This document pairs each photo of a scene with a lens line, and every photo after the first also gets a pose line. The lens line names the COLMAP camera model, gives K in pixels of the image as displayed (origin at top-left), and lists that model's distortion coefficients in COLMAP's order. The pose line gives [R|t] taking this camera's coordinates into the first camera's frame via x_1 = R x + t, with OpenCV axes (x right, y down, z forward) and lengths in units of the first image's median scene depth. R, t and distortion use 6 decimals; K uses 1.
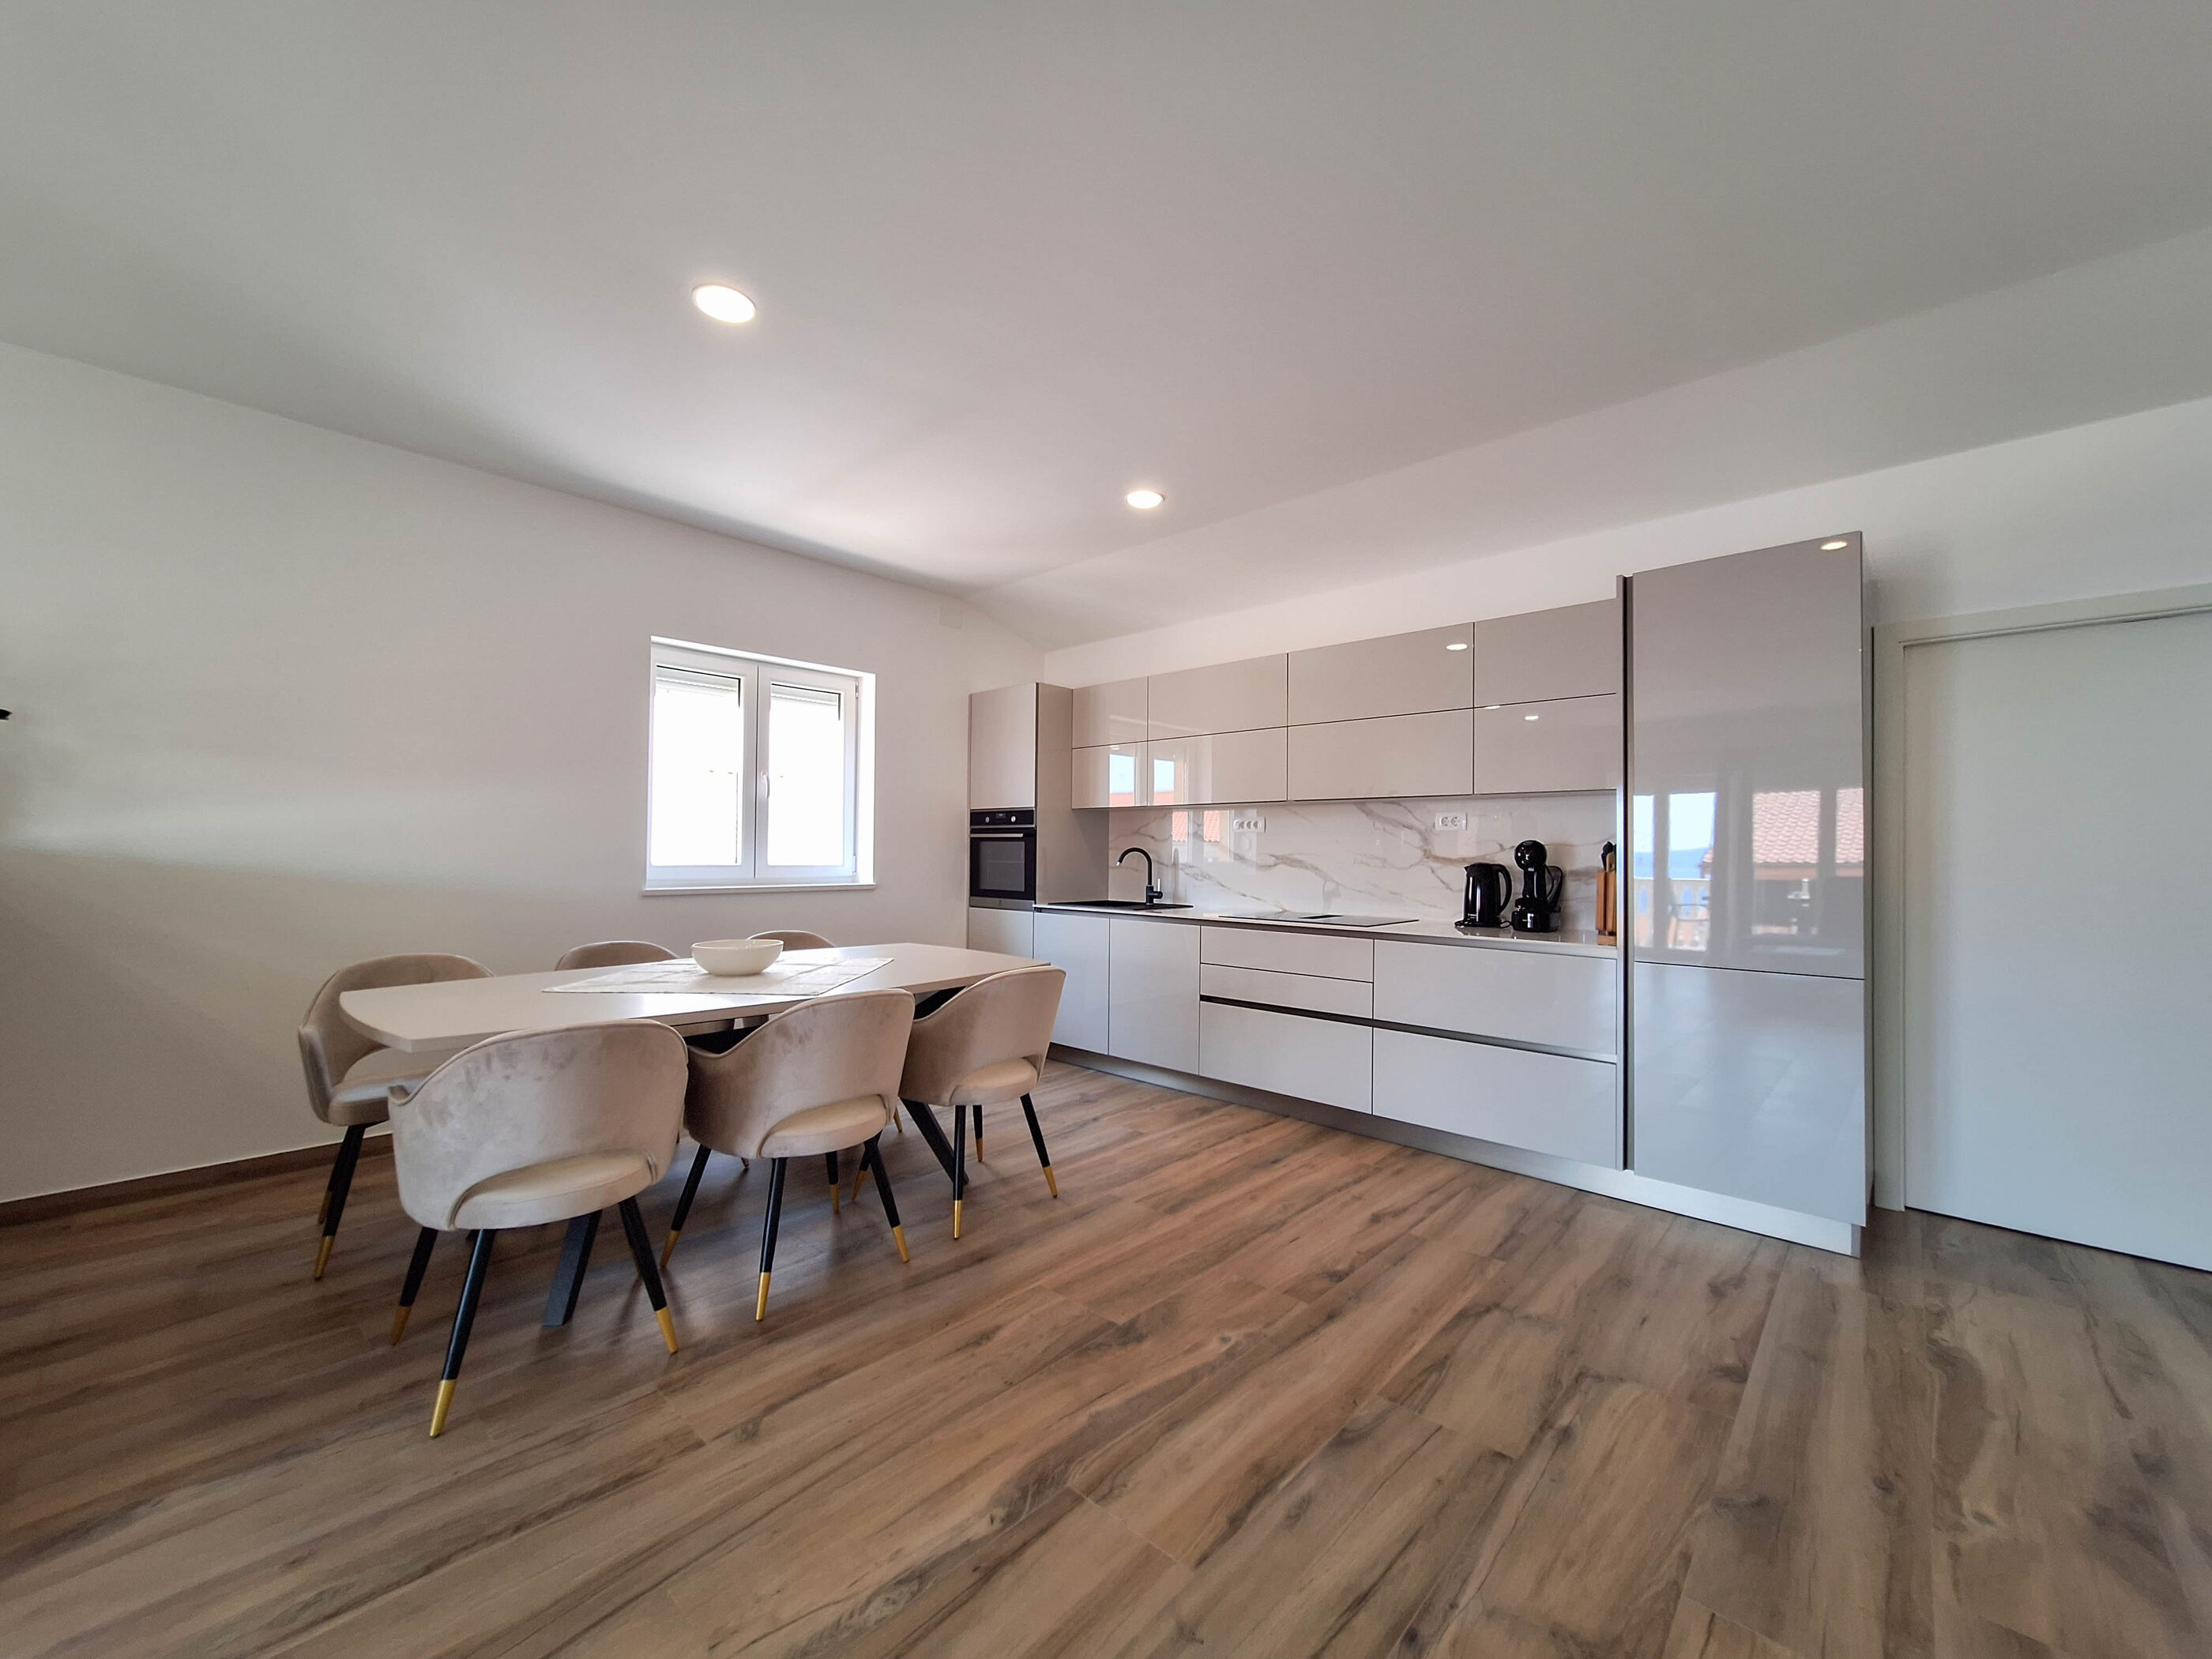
lens RADIAL K [[879.0, 0, 1122.7], [0, 879.0, 837.1], [0, 0, 1]] dist [-0.004055, 0.000603]
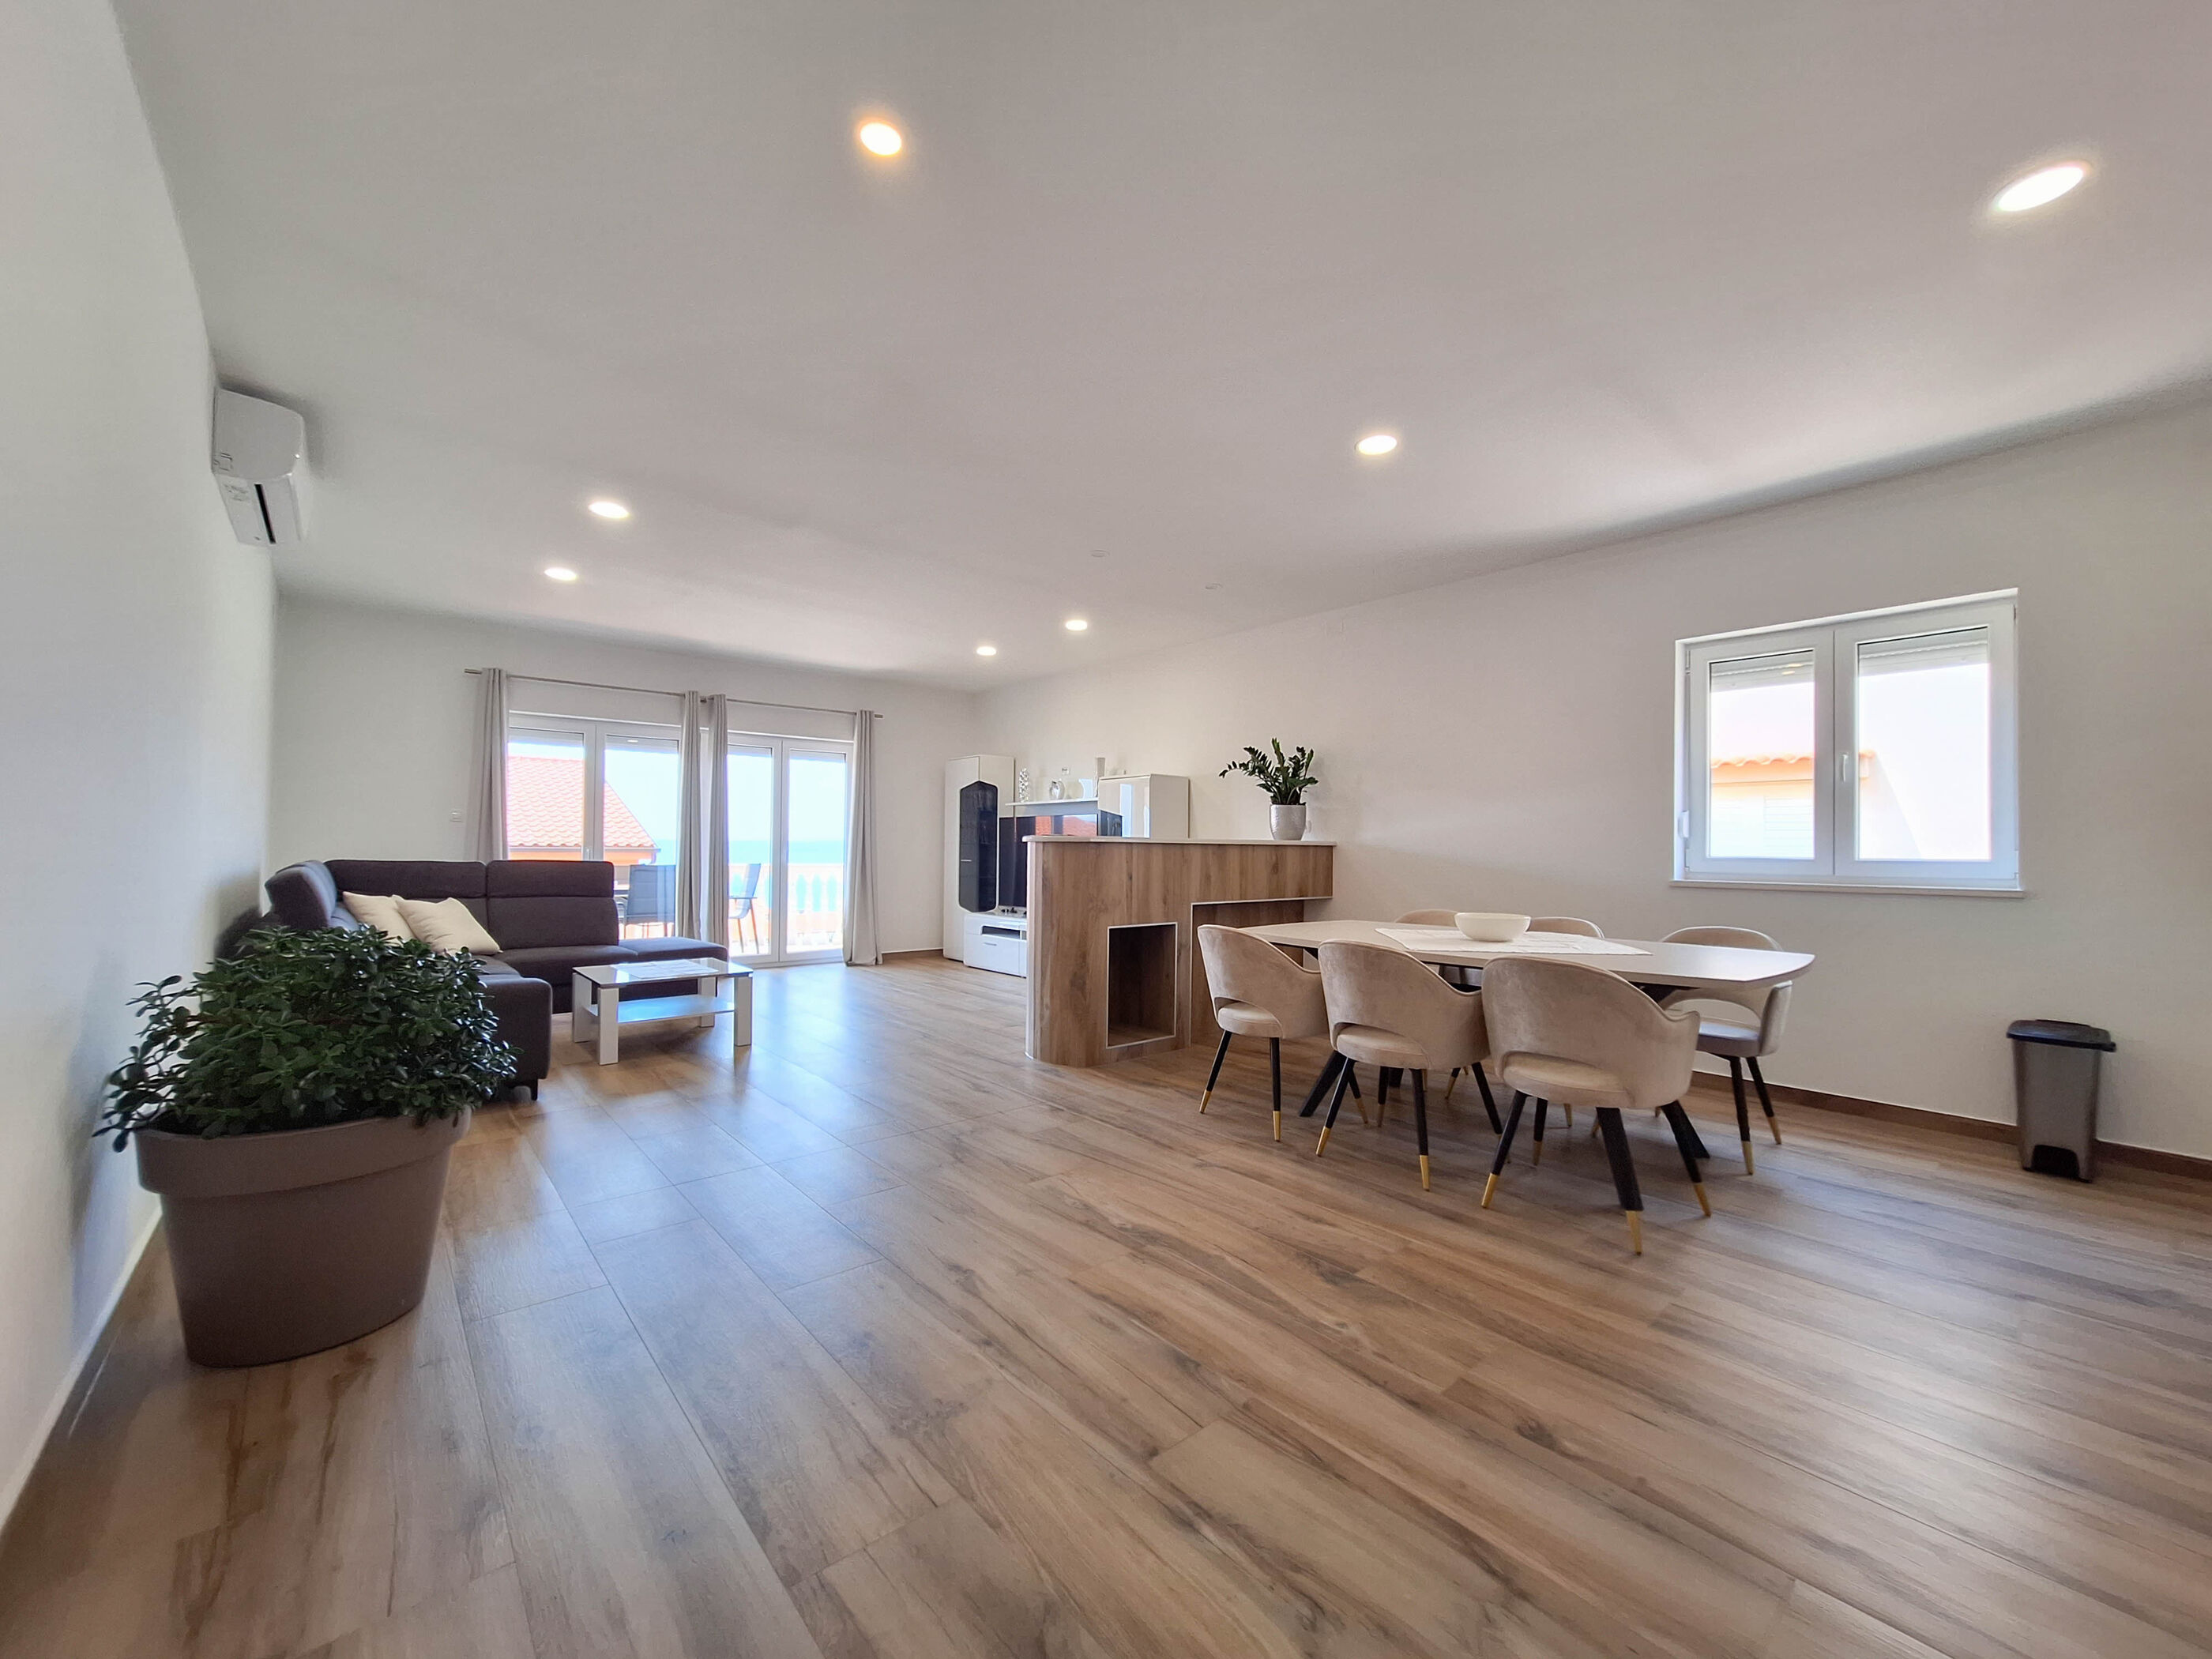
lens RADIAL K [[879.0, 0, 1122.7], [0, 879.0, 837.1], [0, 0, 1]] dist [-0.004055, 0.000603]
pose [[-0.119539, -0.020004, -0.992628, 0.626191], [0.004327, 0.999777, -0.020669, 0.028116], [0.992820, -0.006766, -0.119426, 0.489901]]
